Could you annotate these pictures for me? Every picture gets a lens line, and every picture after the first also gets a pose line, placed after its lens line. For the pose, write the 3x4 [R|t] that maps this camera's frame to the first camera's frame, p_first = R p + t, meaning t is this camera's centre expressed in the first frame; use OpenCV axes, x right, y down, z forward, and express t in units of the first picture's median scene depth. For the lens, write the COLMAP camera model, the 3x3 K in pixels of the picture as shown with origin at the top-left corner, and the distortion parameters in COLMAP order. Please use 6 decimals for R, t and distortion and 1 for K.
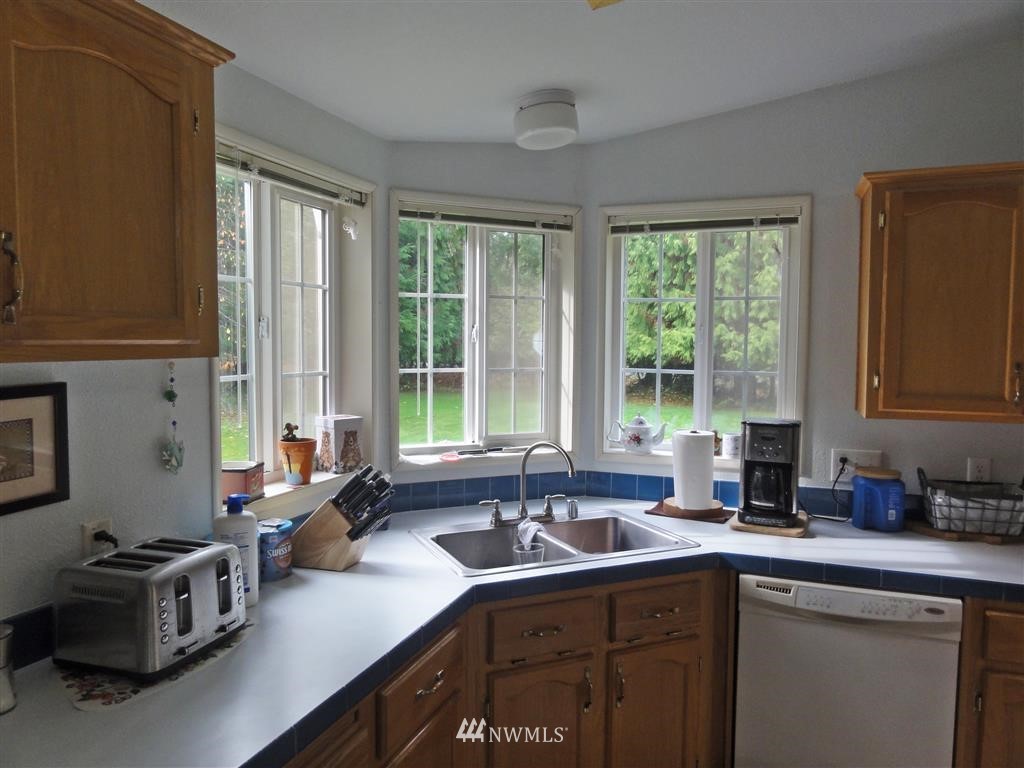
lens RADIAL K [[719.8, 0, 512.0], [0, 719.8, 384.0], [0, 0, 1]] dist [0.001022, 0.000201]
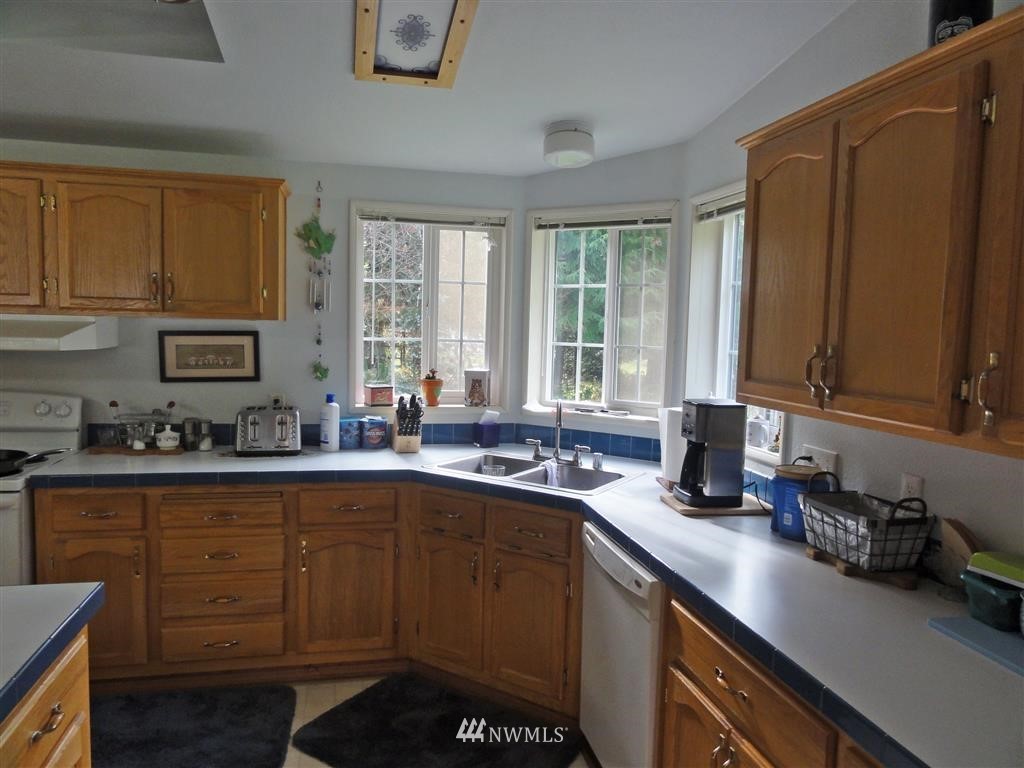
lens RADIAL K [[719.8, 0, 512.0], [0, 719.8, 384.0], [0, 0, 1]] dist [0.001022, 0.000201]
pose [[0.552004, 0.077302, -0.830250, 1.095762], [-0.072791, 0.996360, 0.044372, 0.003521], [0.830658, 0.035941, 0.555622, 0.234929]]
